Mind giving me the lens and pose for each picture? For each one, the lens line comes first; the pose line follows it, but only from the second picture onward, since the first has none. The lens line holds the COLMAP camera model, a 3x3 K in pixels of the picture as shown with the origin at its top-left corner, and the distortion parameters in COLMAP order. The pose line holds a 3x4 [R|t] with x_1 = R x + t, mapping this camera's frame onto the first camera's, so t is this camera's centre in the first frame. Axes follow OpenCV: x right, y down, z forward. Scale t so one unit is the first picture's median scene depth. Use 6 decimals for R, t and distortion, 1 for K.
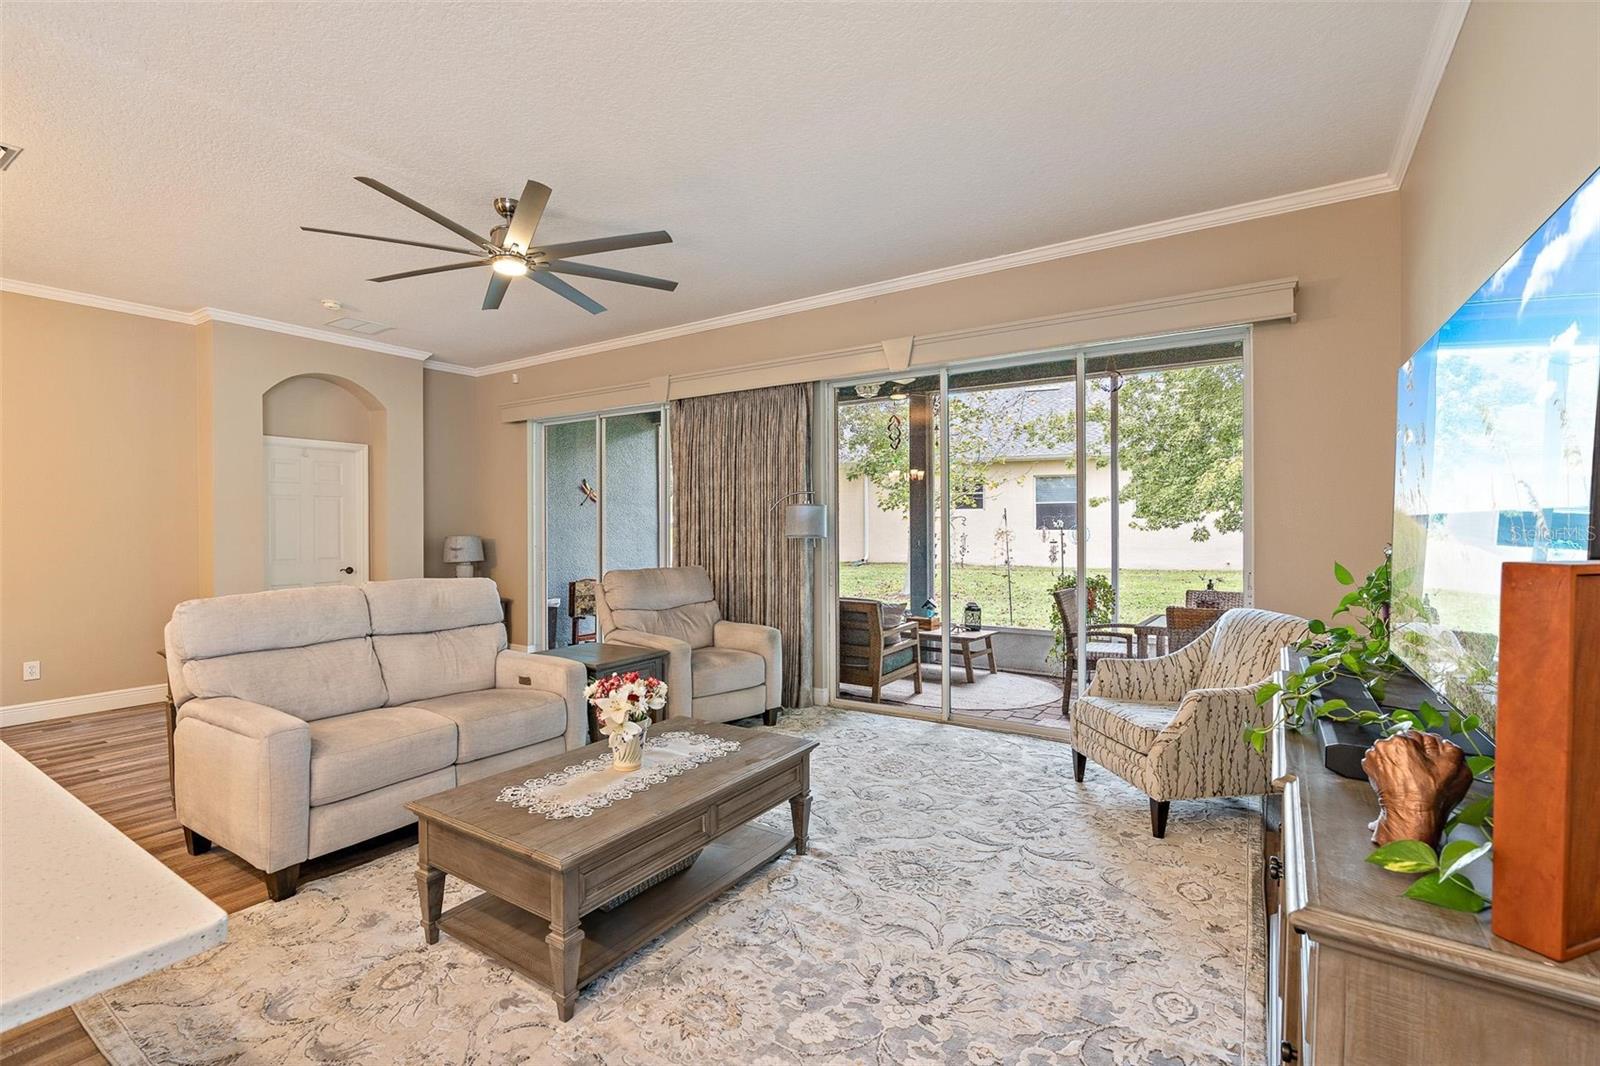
lens RADIAL K [[719.1, 0, 797.9], [0, 719.1, 526.7], [0, 0, 1]] dist [-0.011800, 0.004919]
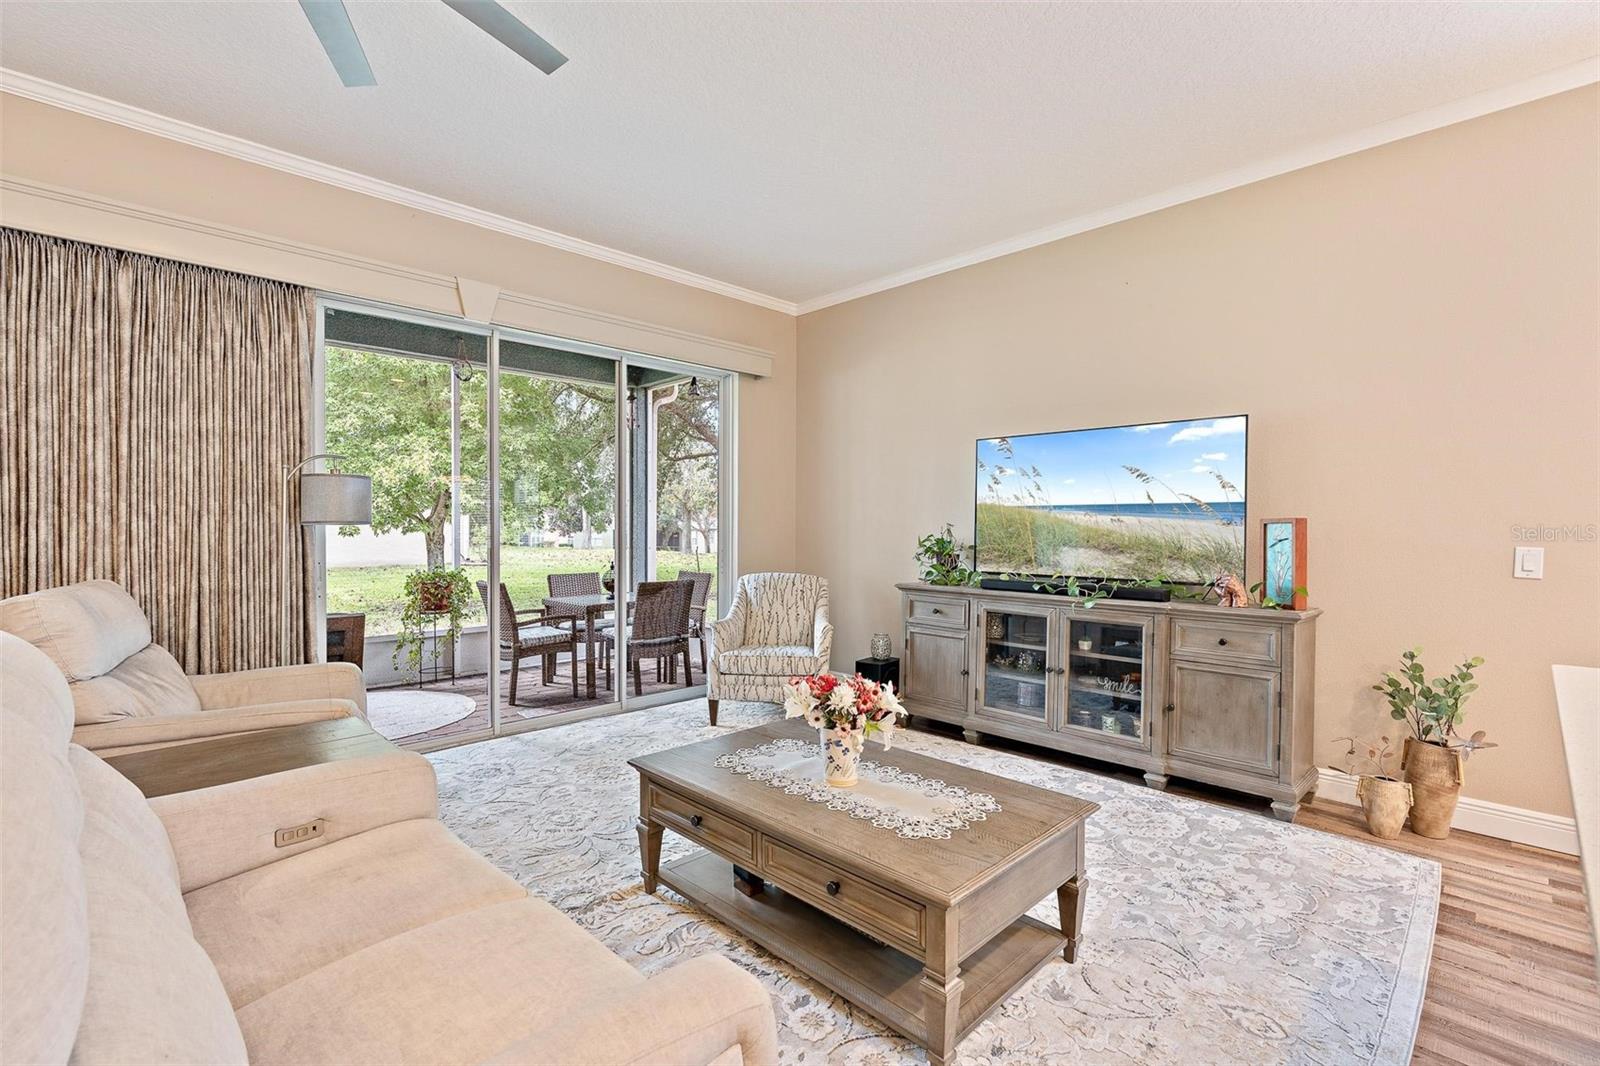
lens RADIAL K [[719.1, 0, 784.8], [0, 719.1, 533.9], [0, 0, 1]] dist [-0.011800, 0.004919]
pose [[0.206108, -0.005844, 0.978512, -0.601011], [-0.001812, 0.999978, 0.006354, 0.020013], [-0.978528, -0.003082, 0.206093, 0.495251]]
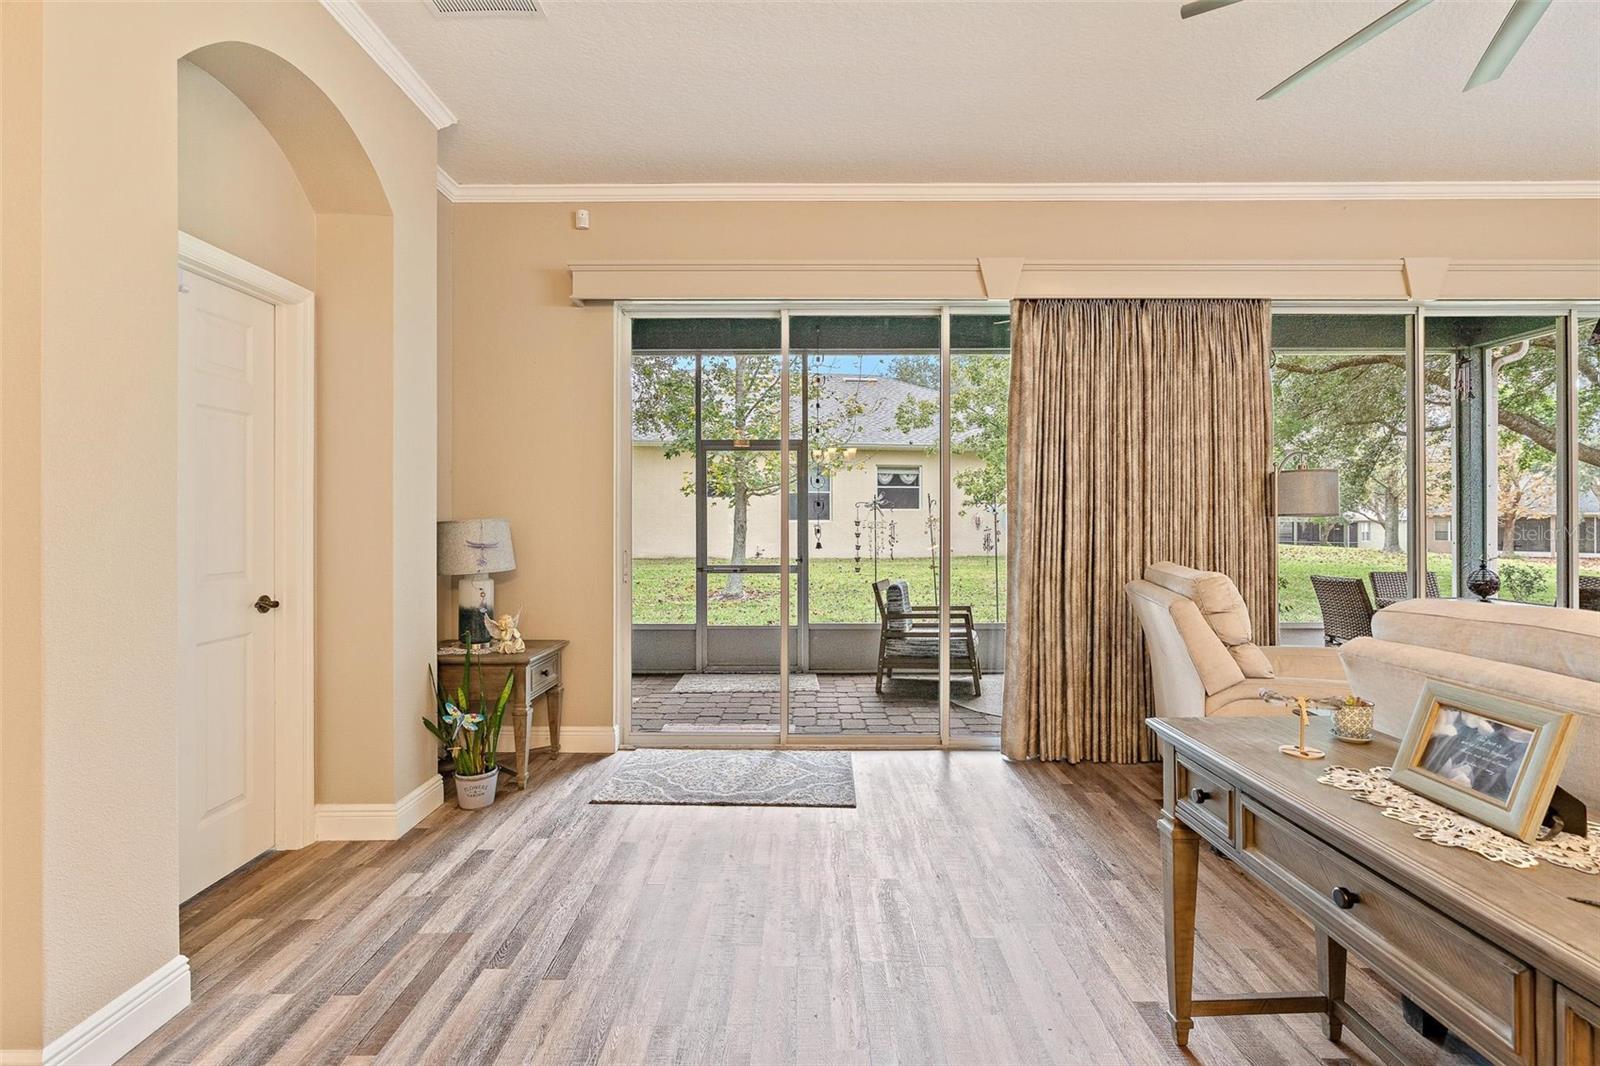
lens RADIAL K [[719.1, 0, 820.4], [0, 719.1, 517.1], [0, 0, 1]] dist [-0.011800, 0.004919]
pose [[0.821997, 0.004176, 0.569476, -0.848779], [-0.002284, 0.999989, -0.004037, 0.020847], [-0.569487, 0.002018, 0.821998, 0.749827]]
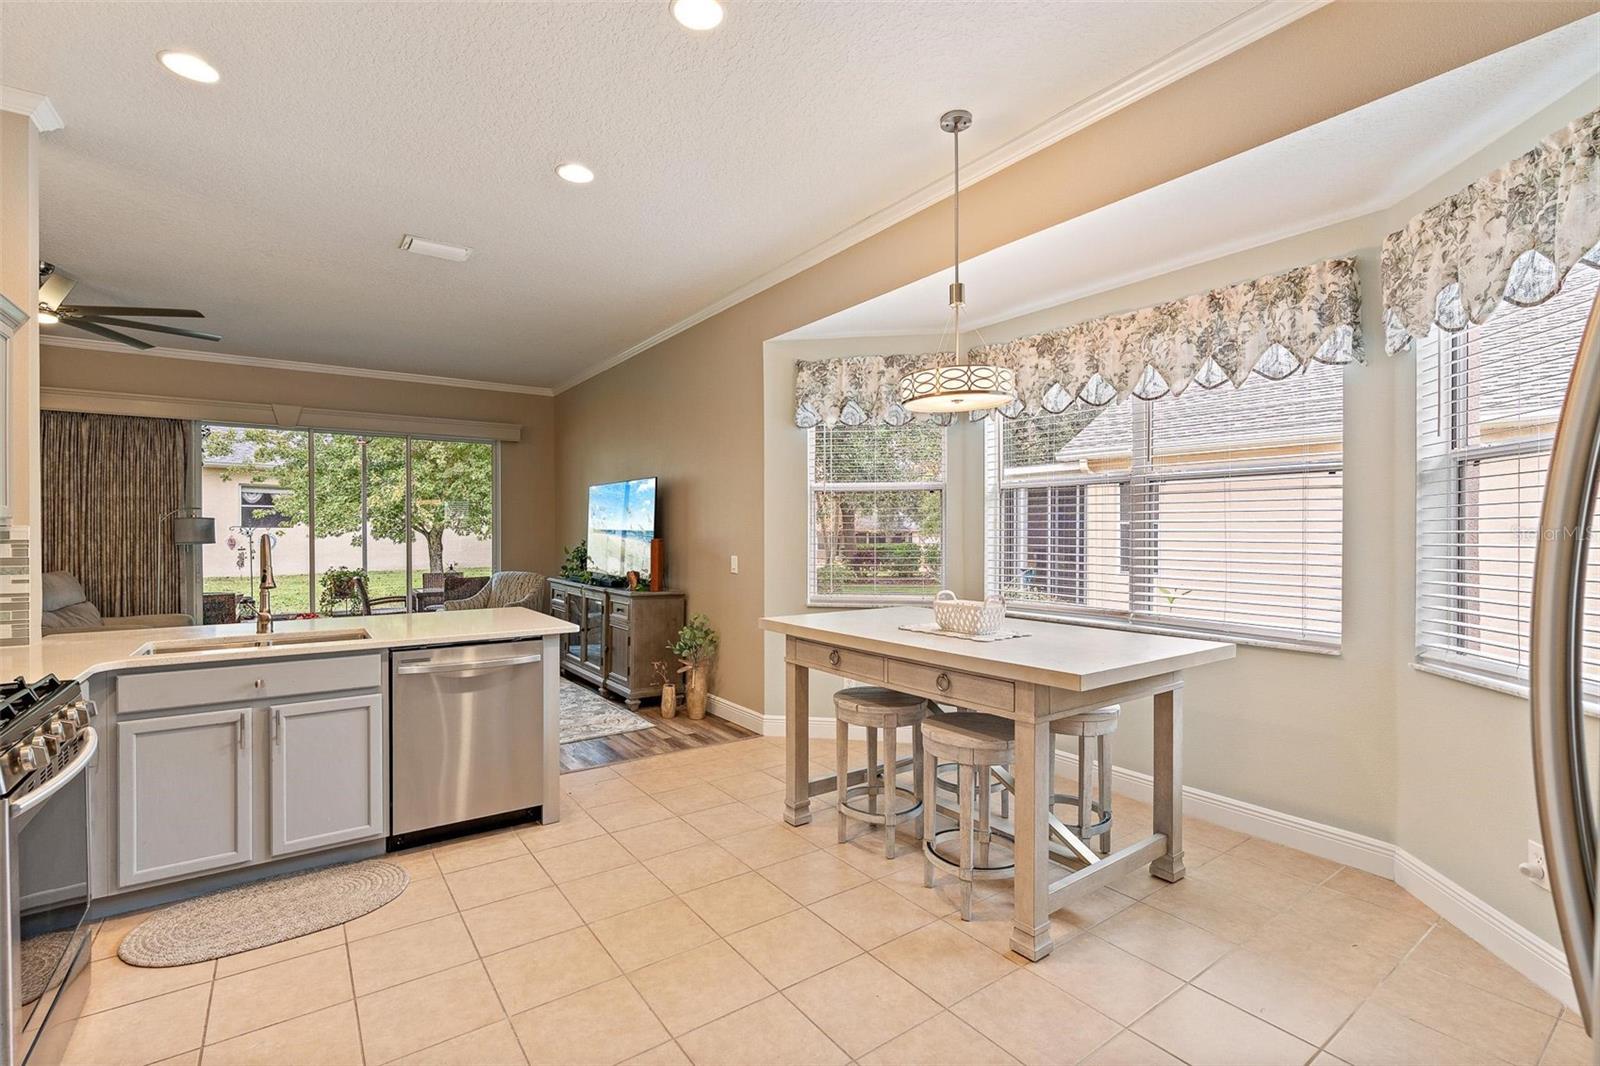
lens RADIAL K [[719.1, 0, 799.3], [0, 719.1, 538.4], [0, 0, 1]] dist [-0.011800, 0.004919]
pose [[0.353769, -0.005512, 0.935317, -0.862406], [0.002112, 0.999985, 0.005094, 0.001350], [-0.935331, 0.000173, 0.353775, -0.486295]]
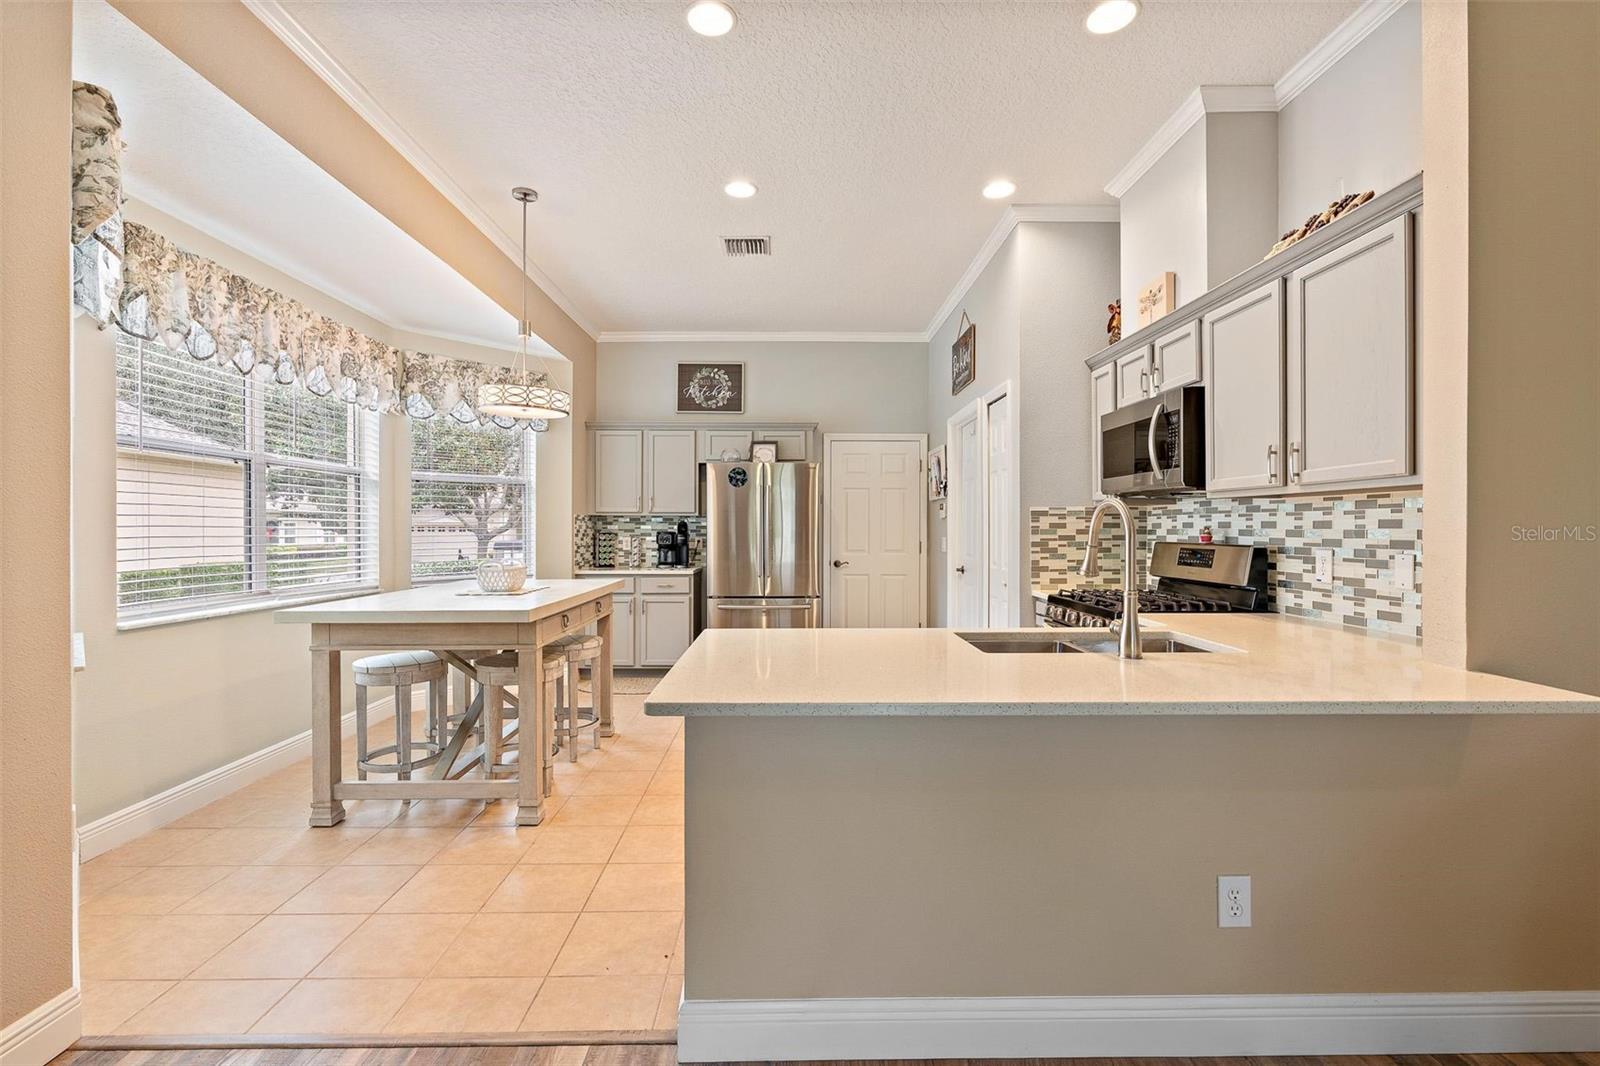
lens RADIAL K [[719.1, 0, 800.3], [0, 719.1, 530.9], [0, 0, 1]] dist [-0.011800, 0.004919]
pose [[-0.822496, 0.005269, -0.568746, -0.018393], [0.001314, 0.999972, 0.007364, 0.016261], [0.568769, 0.005309, -0.822480, 0.456878]]
